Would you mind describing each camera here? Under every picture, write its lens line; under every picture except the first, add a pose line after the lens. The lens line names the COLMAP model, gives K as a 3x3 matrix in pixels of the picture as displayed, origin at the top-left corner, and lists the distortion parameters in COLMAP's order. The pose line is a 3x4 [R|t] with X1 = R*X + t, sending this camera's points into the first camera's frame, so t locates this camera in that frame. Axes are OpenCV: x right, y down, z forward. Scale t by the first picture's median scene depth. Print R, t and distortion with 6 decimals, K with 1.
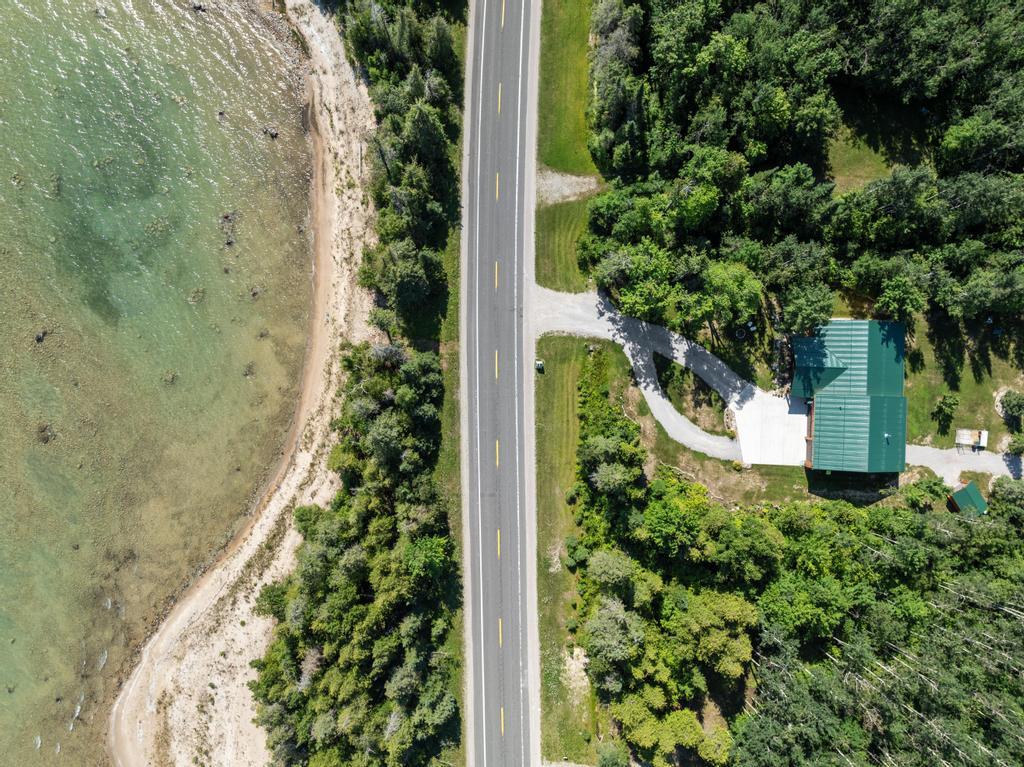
lens RADIAL K [[721.6, 0, 512.5], [0, 721.6, 383.8], [0, 0, 1]] dist [-0.040662, 0.016530]
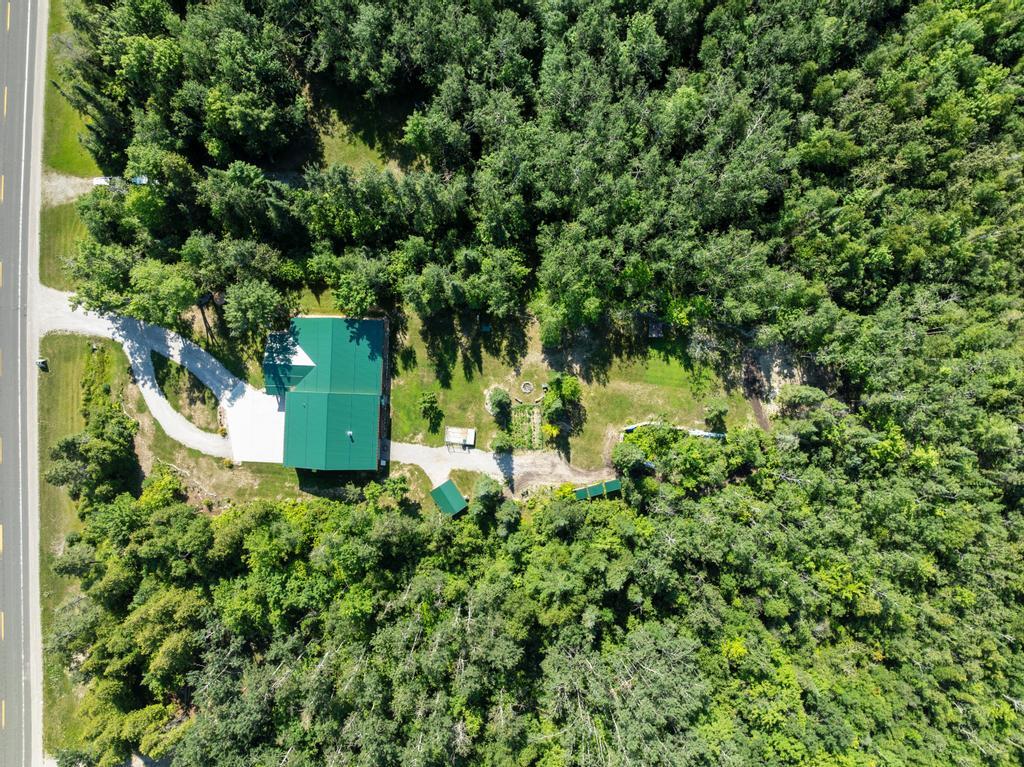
lens RADIAL K [[721.6, 0, 512.9], [0, 721.6, 378.8], [0, 0, 1]] dist [-0.040662, 0.016530]
pose [[0.999976, -0.000890, -0.006813, 0.714018], [0.000868, 0.999994, -0.003257, 0.000018], [0.006816, 0.003251, 0.999971, -0.000618]]
